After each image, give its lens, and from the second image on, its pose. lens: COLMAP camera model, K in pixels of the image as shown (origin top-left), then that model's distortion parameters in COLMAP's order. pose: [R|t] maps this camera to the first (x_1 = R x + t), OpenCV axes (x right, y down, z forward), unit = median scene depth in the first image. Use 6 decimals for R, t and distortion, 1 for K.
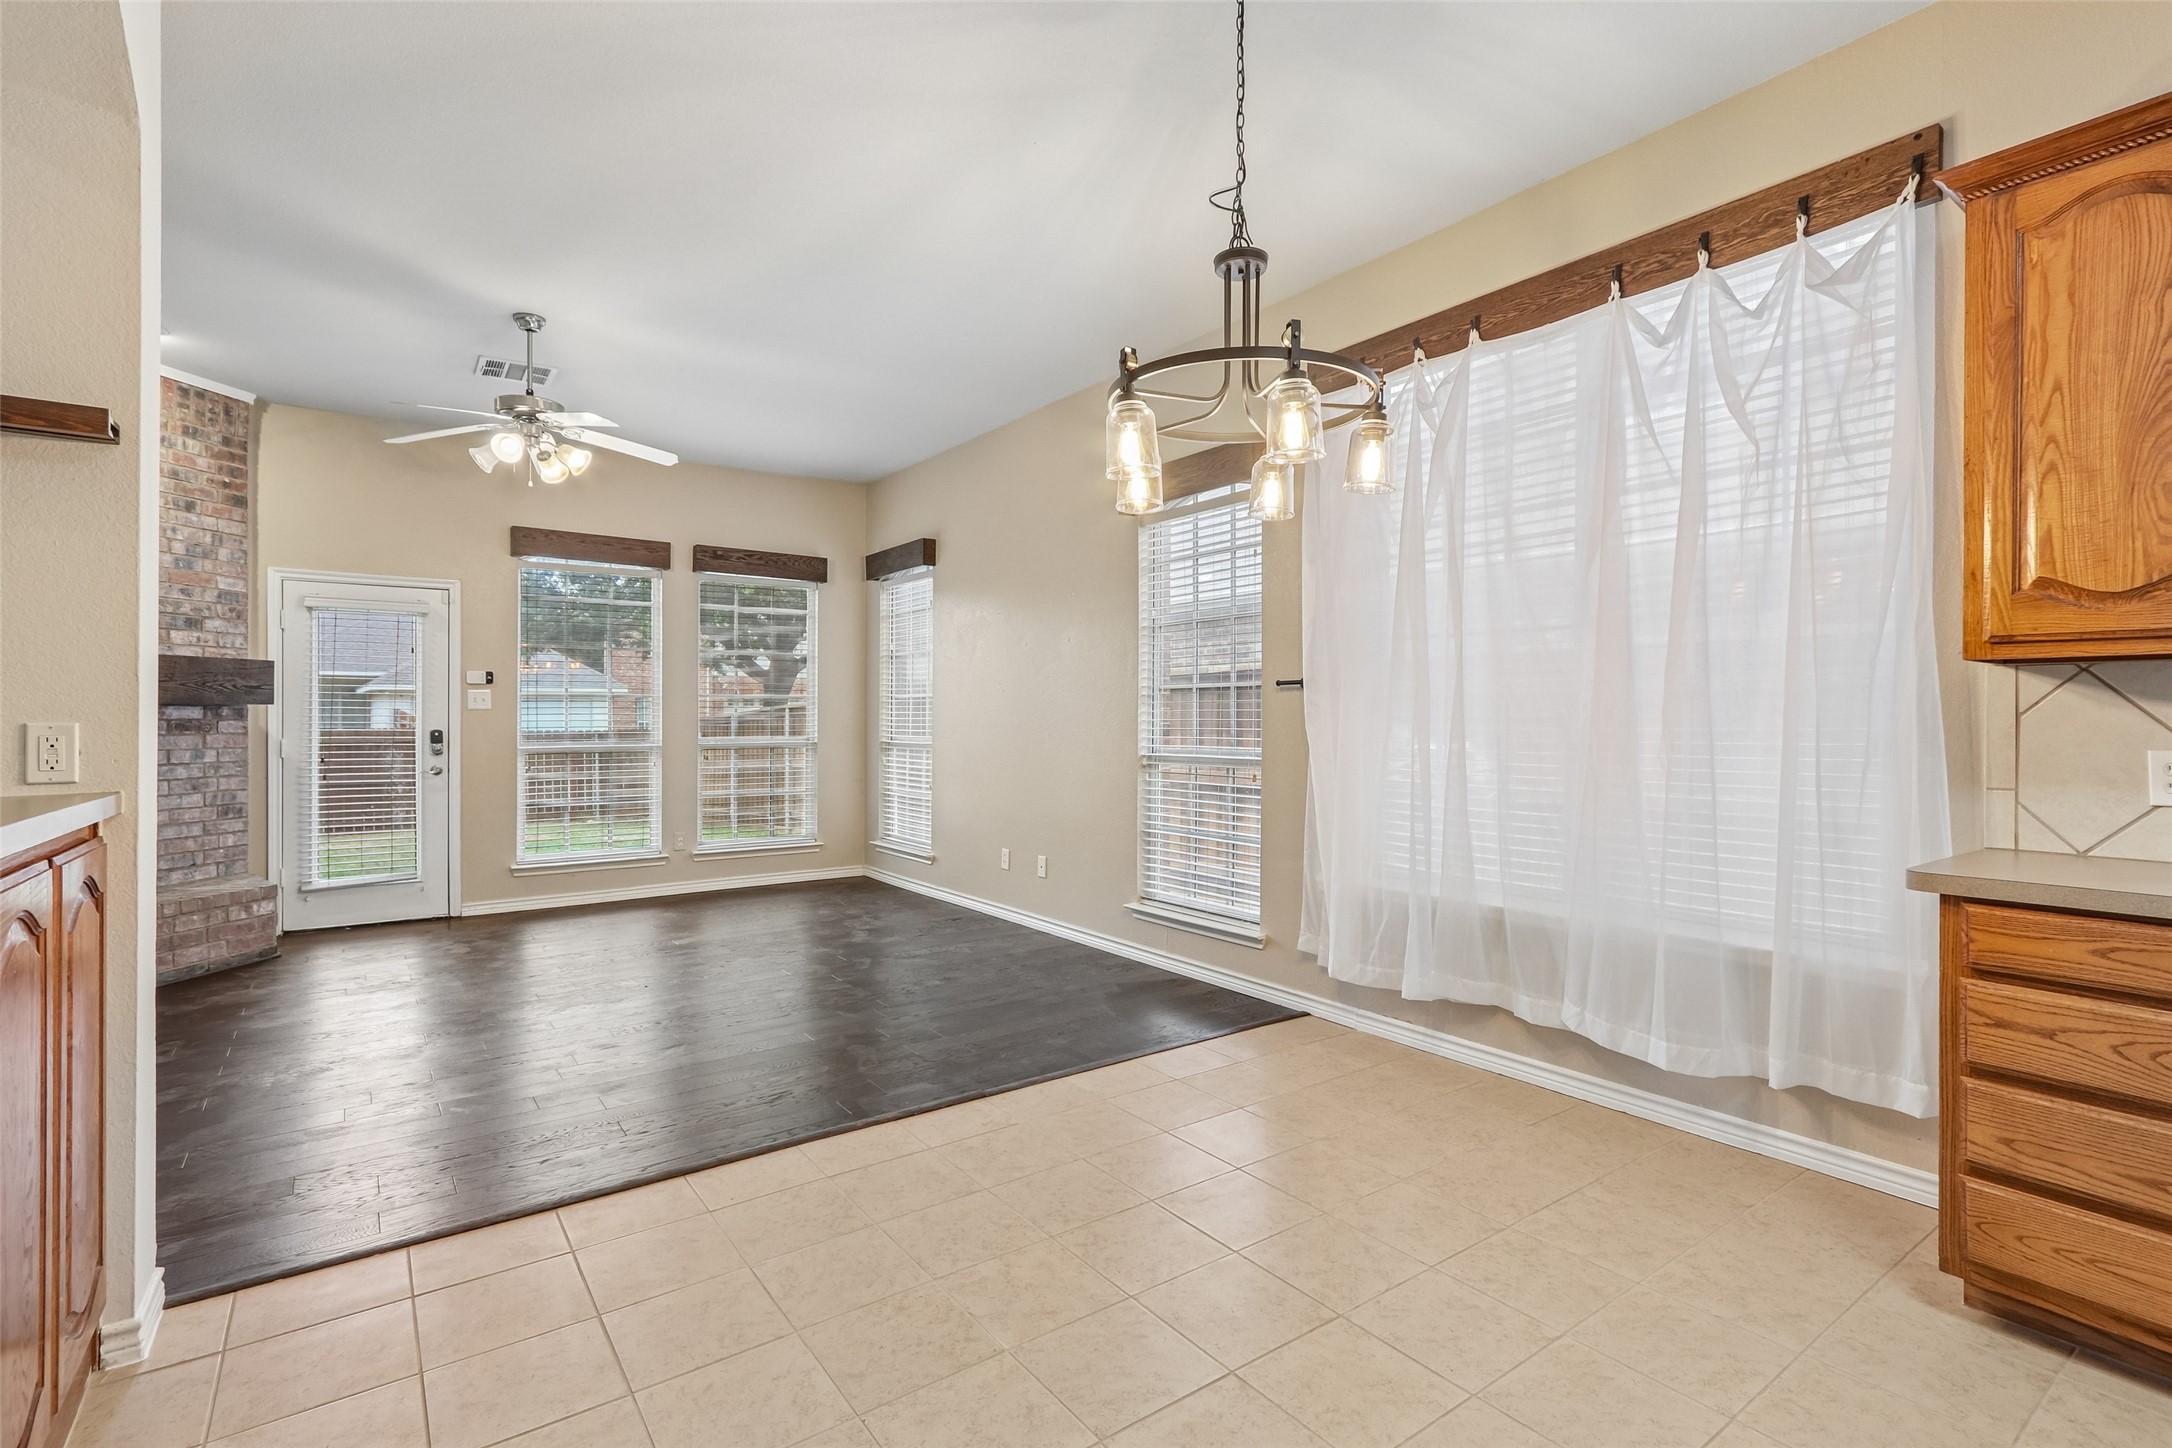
lens RADIAL K [[1009.8, 0, 1097.8], [0, 1009.8, 718.0], [0, 0, 1]] dist [-0.006600, 0.005030]
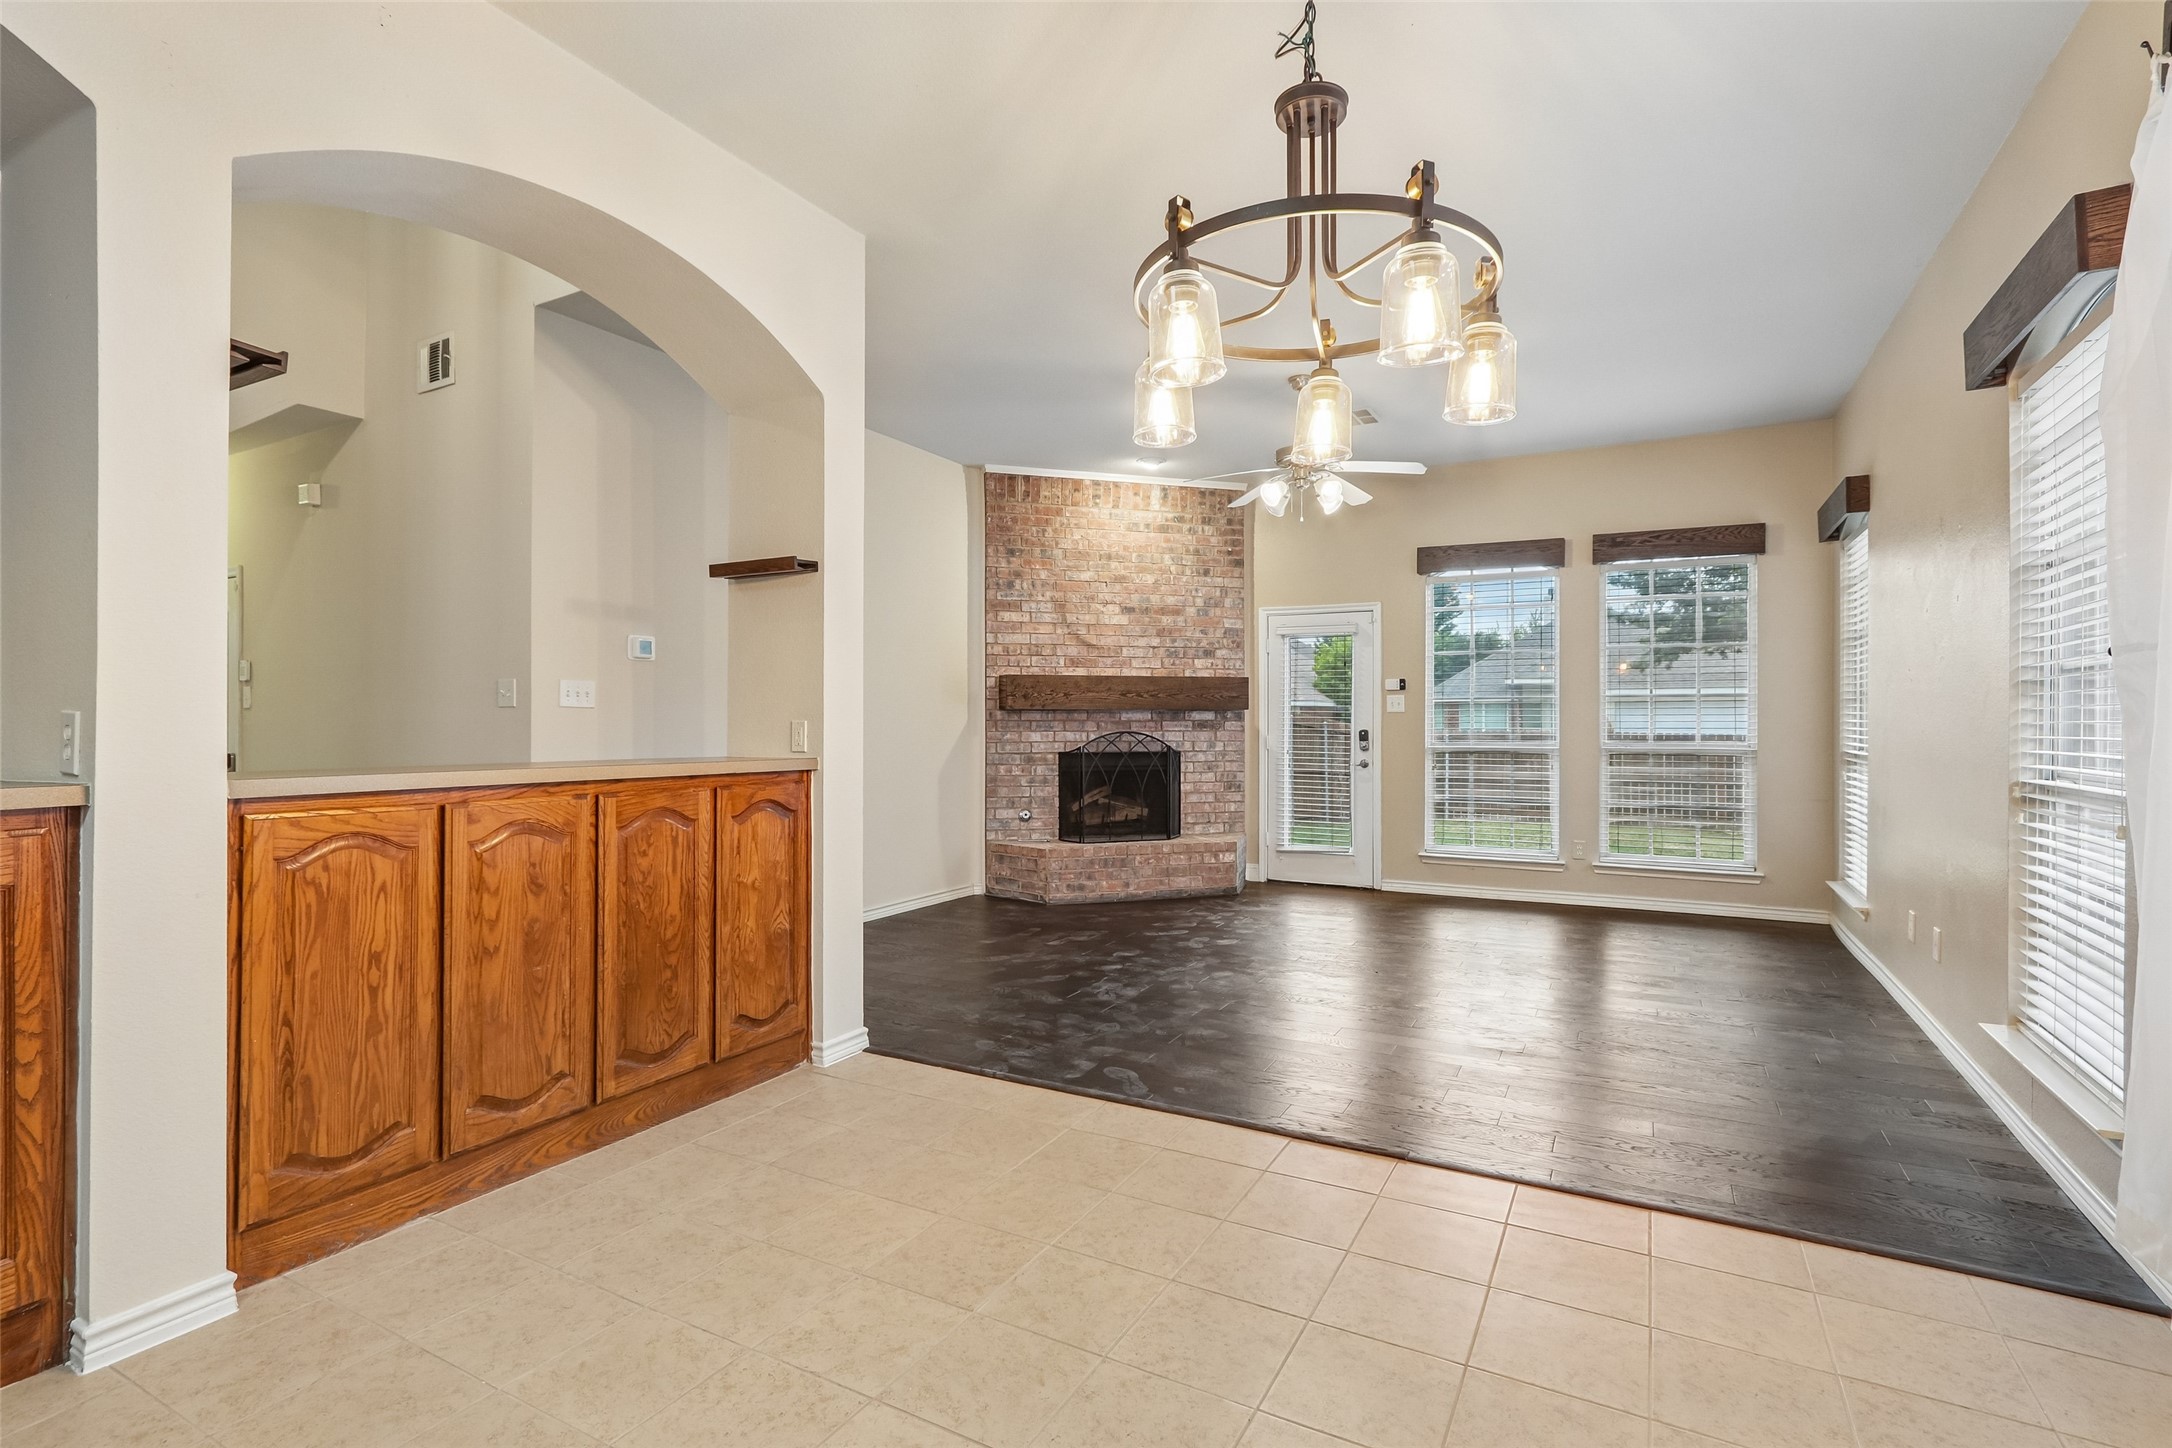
lens RADIAL K [[1009.8, 0, 1096.3], [0, 1009.8, 715.4], [0, 0, 1]] dist [-0.006600, 0.005030]
pose [[0.422415, -0.003465, -0.906396, 0.344971], [-0.001157, 0.999990, -0.004362, 0.001084], [0.906402, 0.002891, 0.422407, 0.248798]]
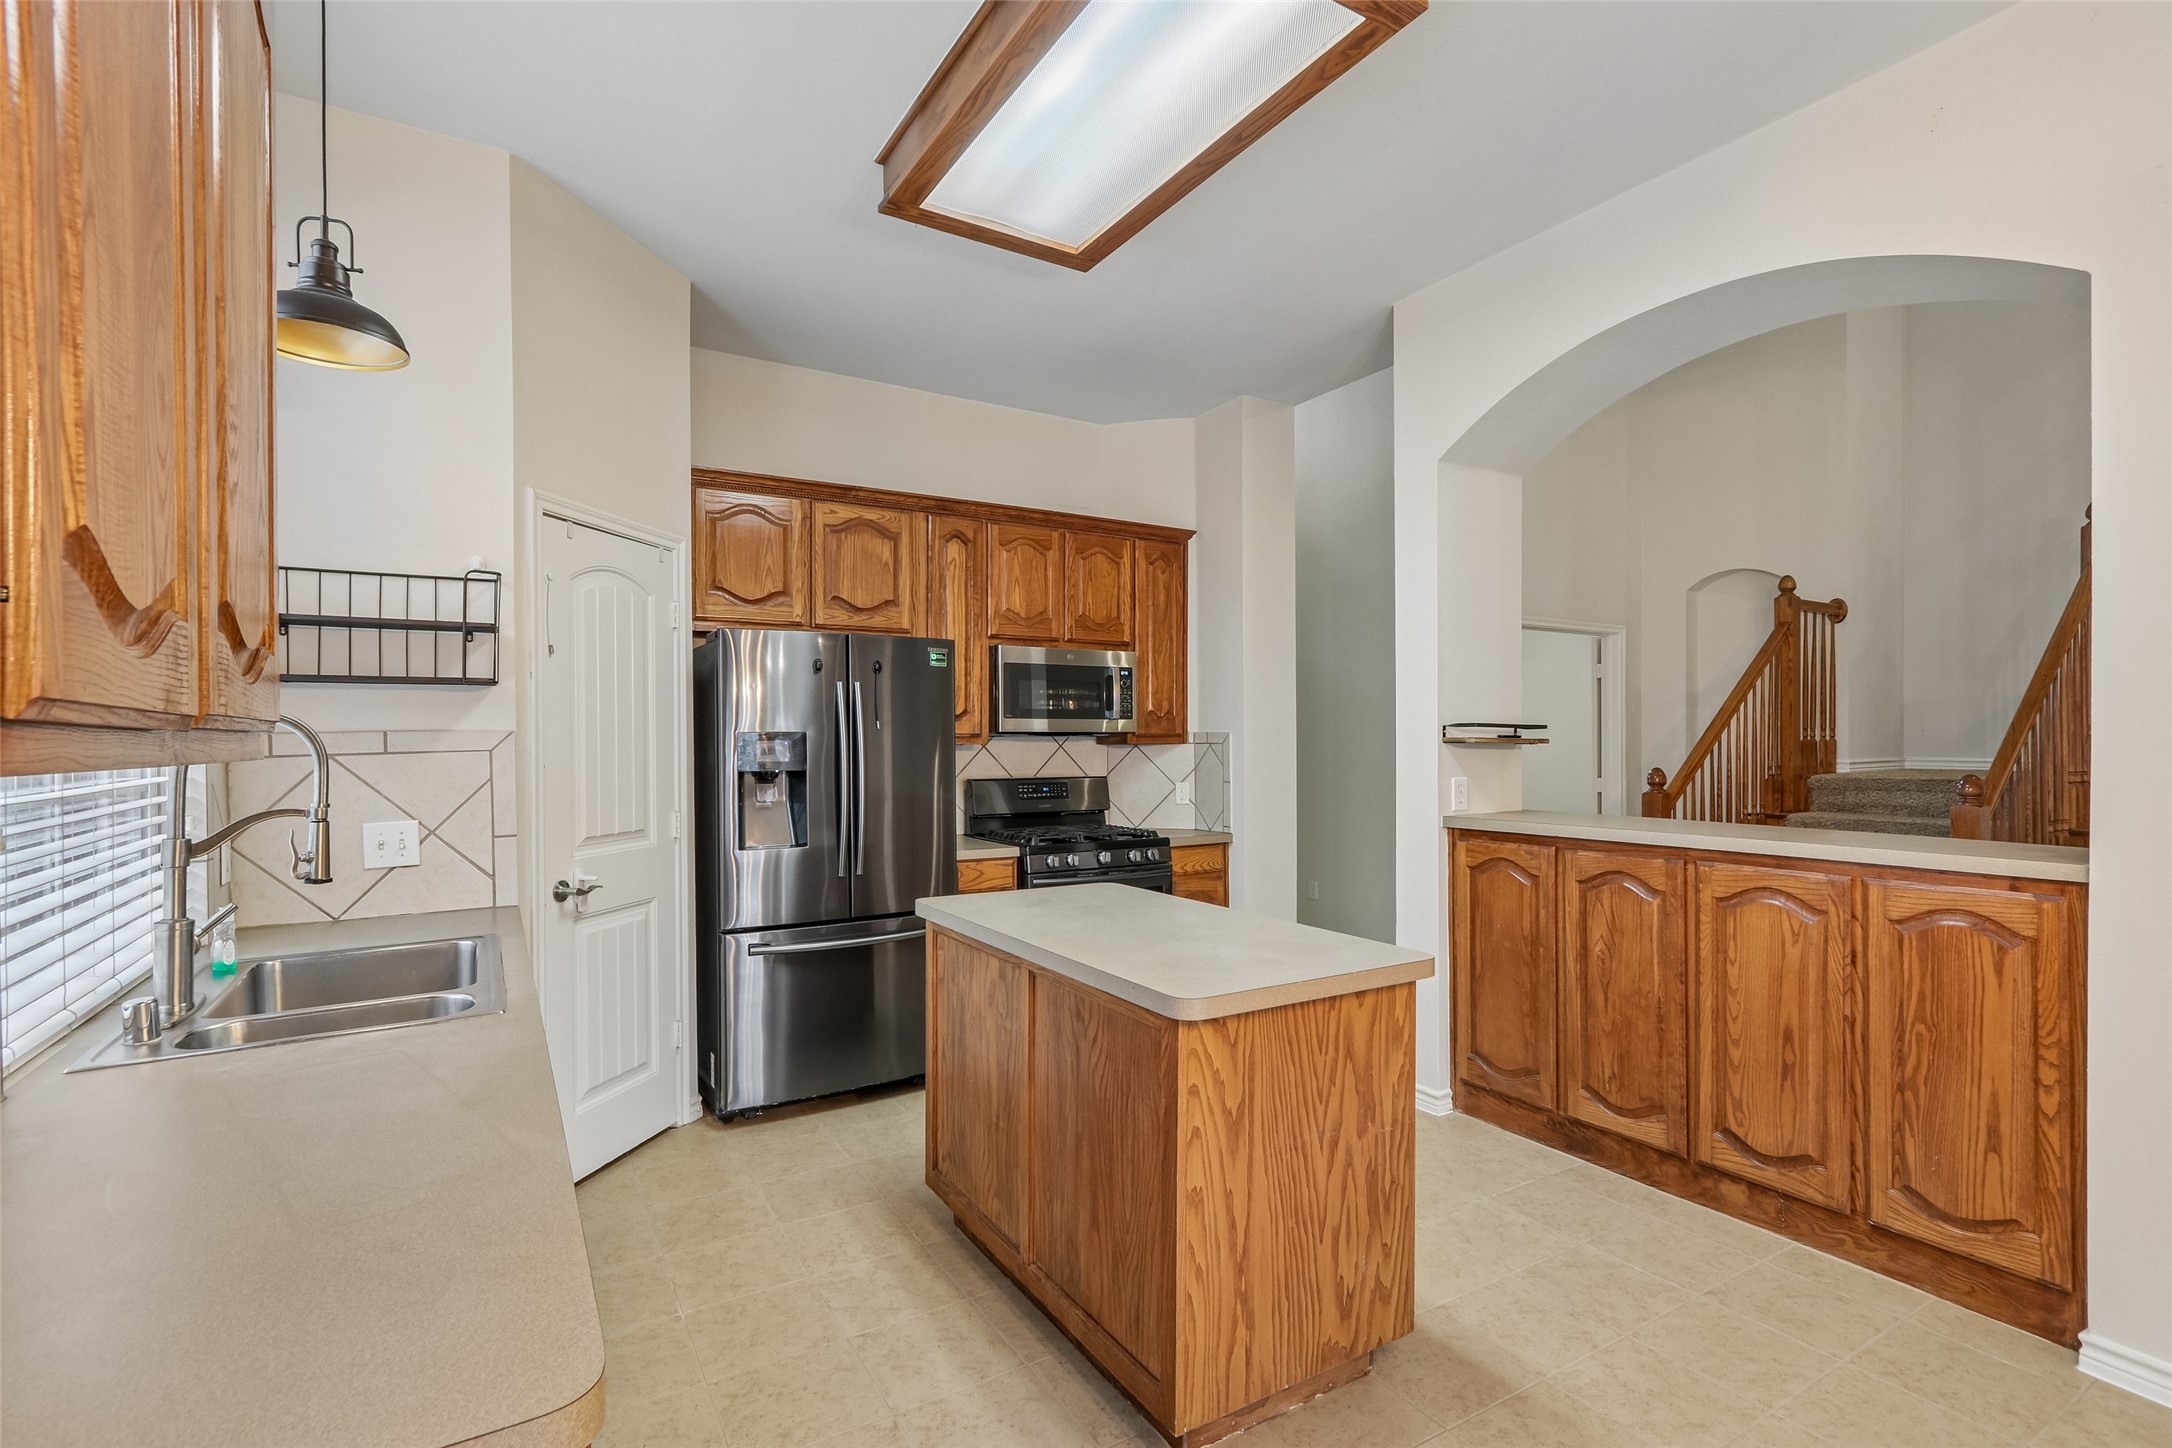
lens RADIAL K [[1009.8, 0, 1098.0], [0, 1009.8, 740.5], [0, 0, 1]] dist [-0.006600, 0.005030]
pose [[-0.996391, 0.001953, 0.084862, 0.237196], [0.002163, 0.999995, 0.002384, -0.029432], [-0.084857, 0.002559, -0.996390, 0.528232]]
